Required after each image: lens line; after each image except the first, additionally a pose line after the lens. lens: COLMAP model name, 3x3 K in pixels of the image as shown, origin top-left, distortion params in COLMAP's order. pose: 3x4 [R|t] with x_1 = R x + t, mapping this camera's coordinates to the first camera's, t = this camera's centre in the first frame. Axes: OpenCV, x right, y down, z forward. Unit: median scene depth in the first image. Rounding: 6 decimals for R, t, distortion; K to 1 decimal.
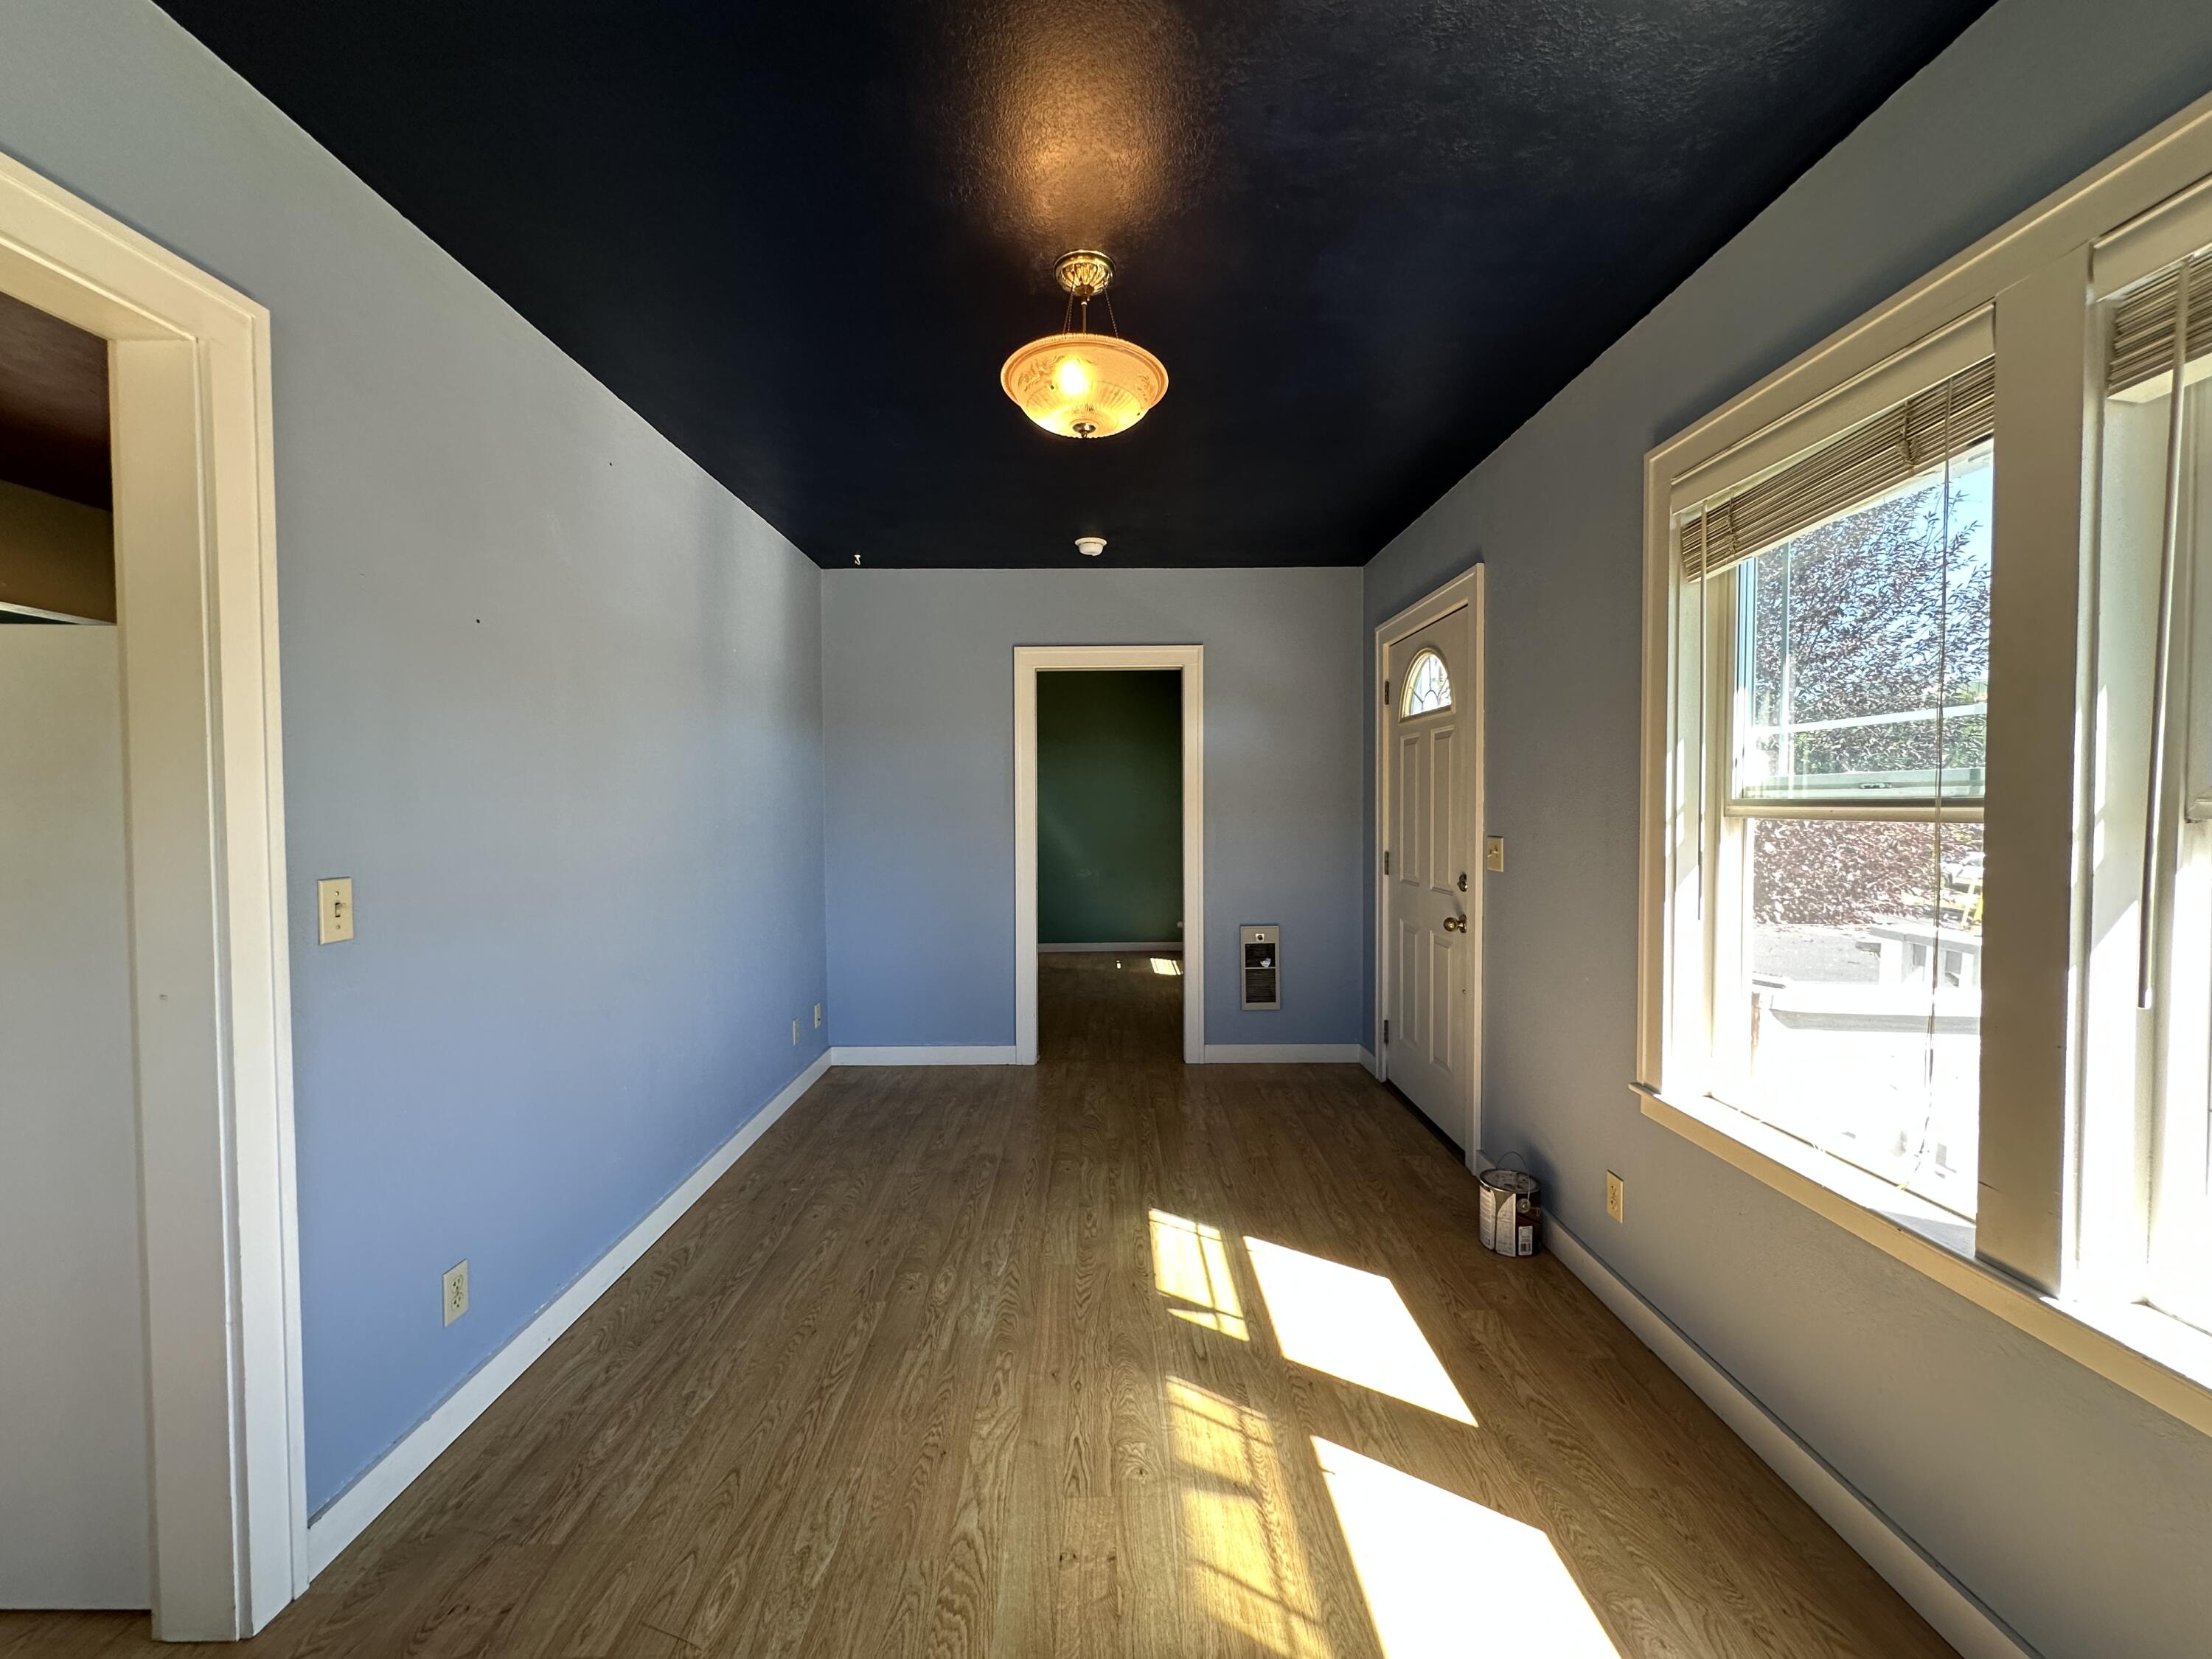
lens RADIAL K [[882.0, 0, 1104.5], [0, 882.0, 827.7], [0, 0, 1]] dist [-0.001886, 0.000484]
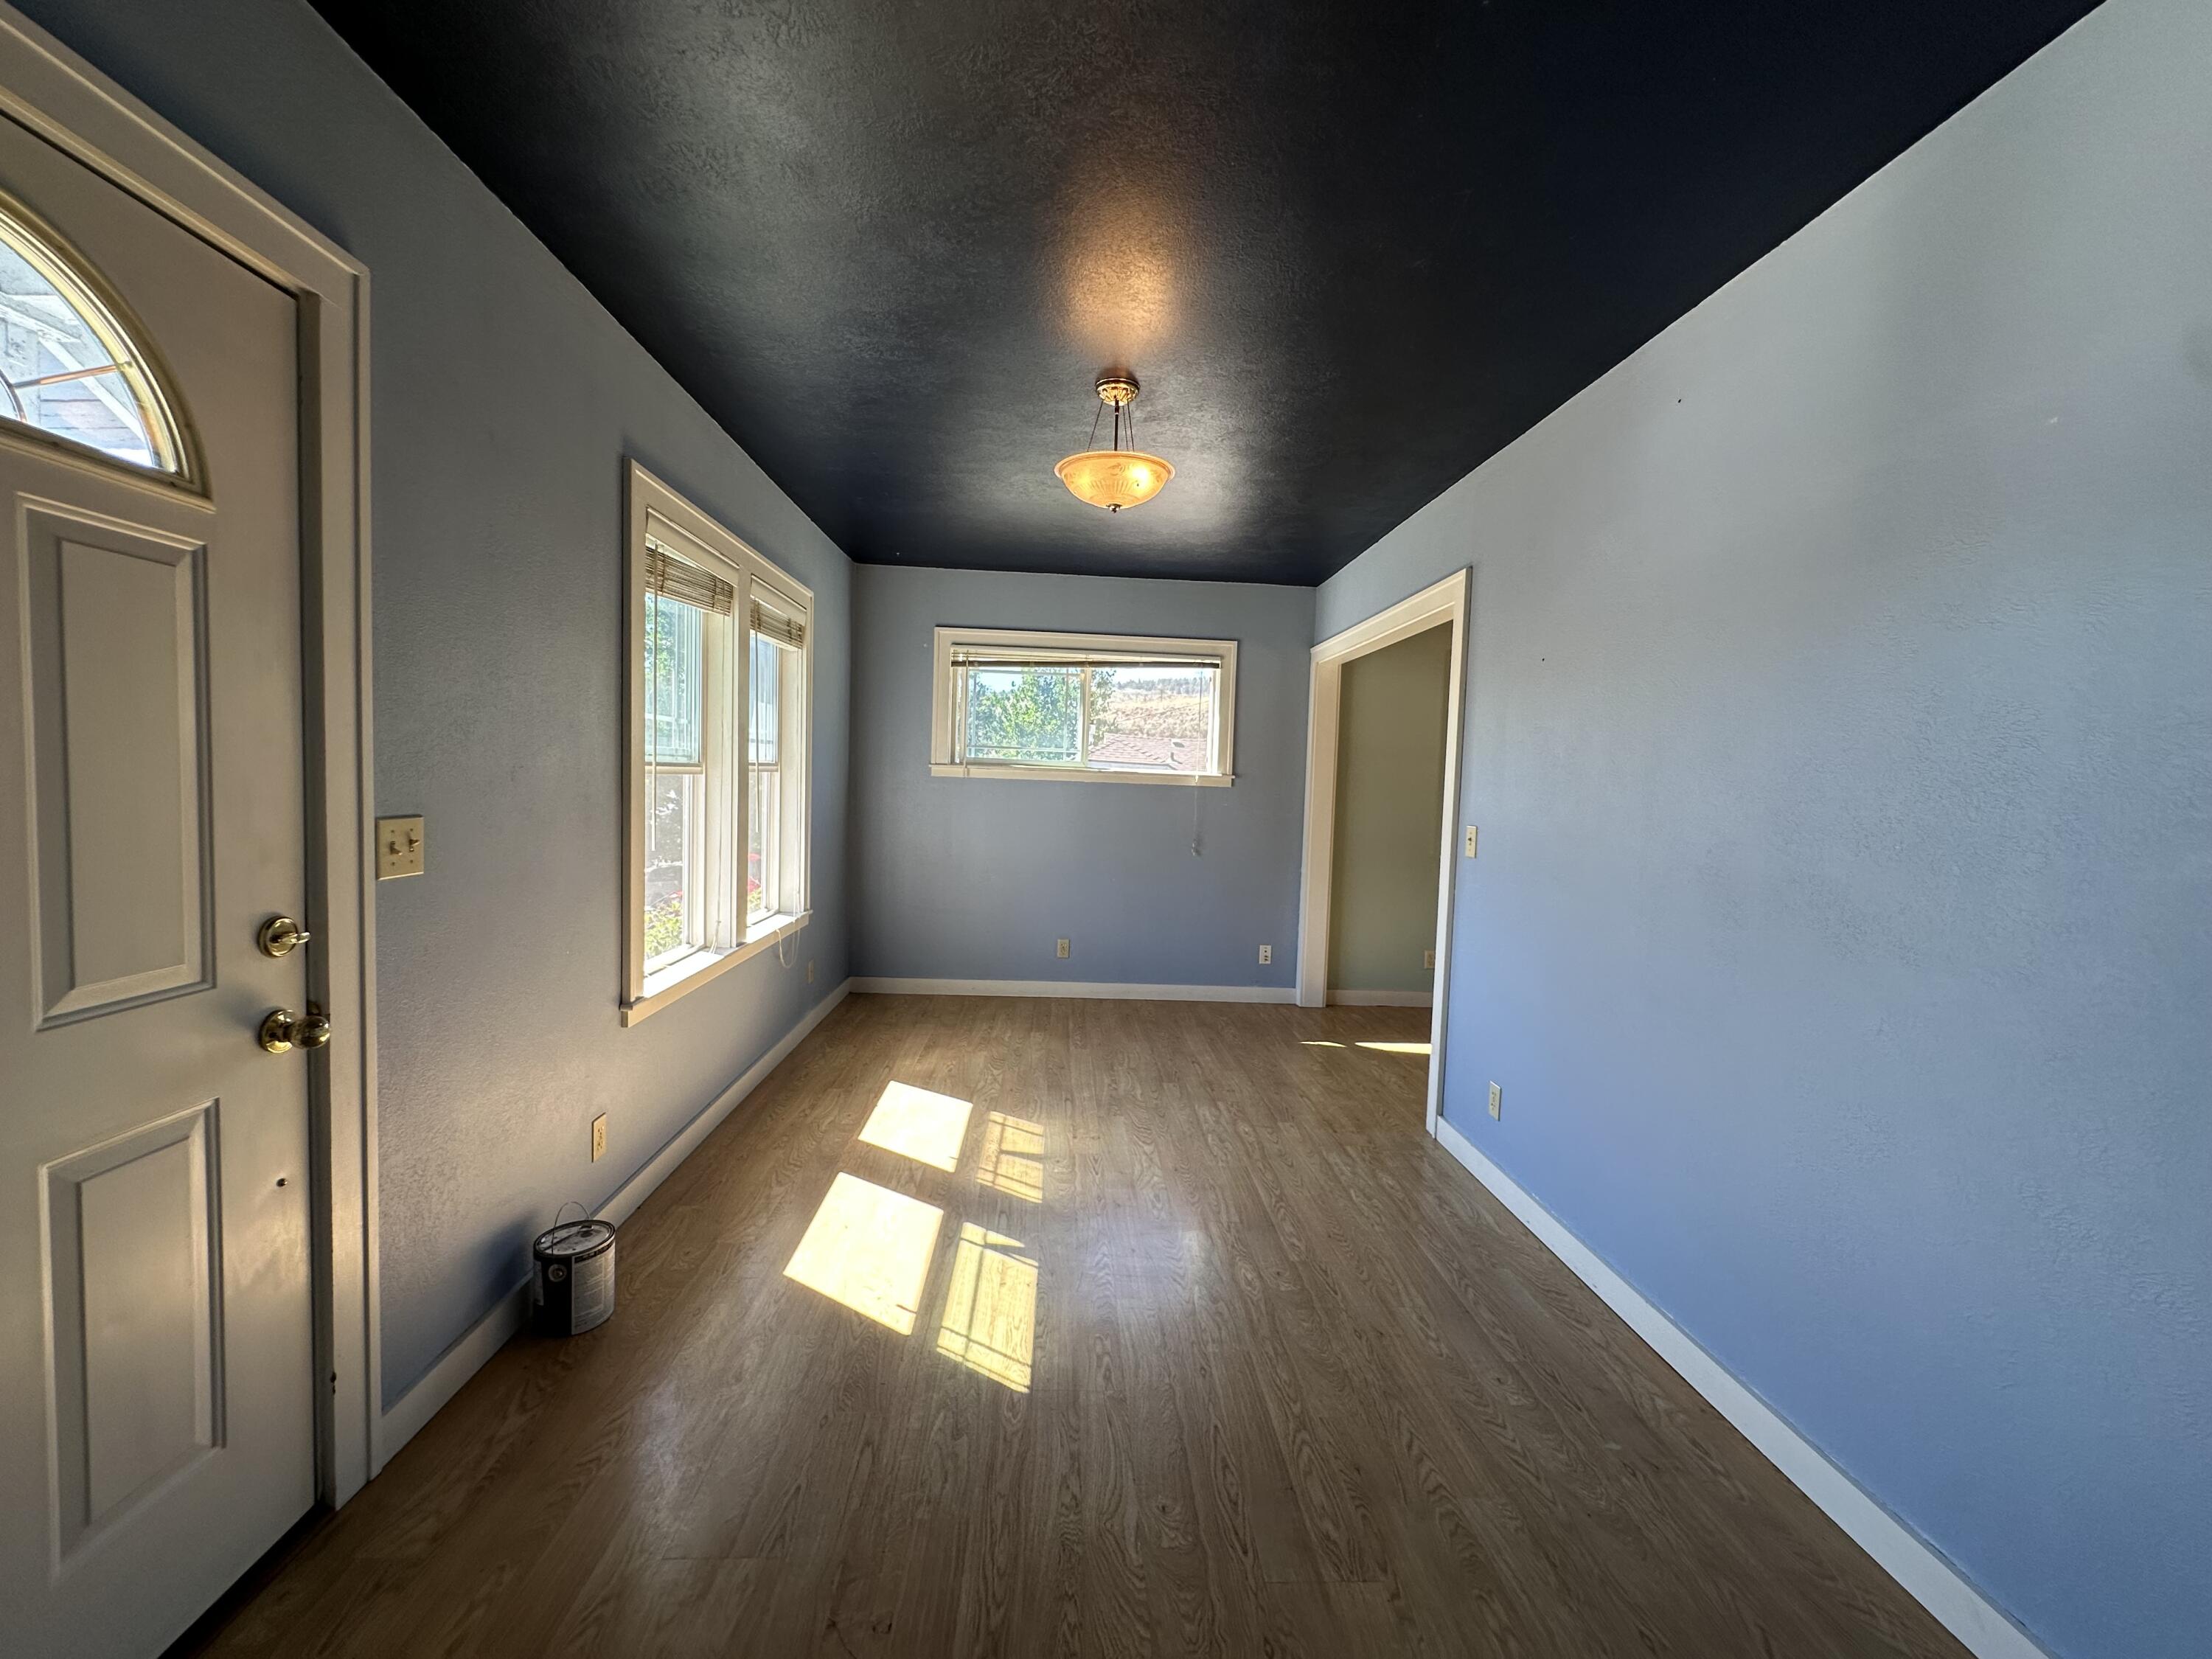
lens RADIAL K [[882.0, 0, 1104.5], [0, 882.0, 827.7], [0, 0, 1]] dist [-0.001886, 0.000484]
pose [[-0.998707, -0.024976, -0.044272, 0.038189], [-0.028697, 0.995923, 0.085526, -0.066419], [0.041956, 0.086686, -0.995352, 2.341203]]
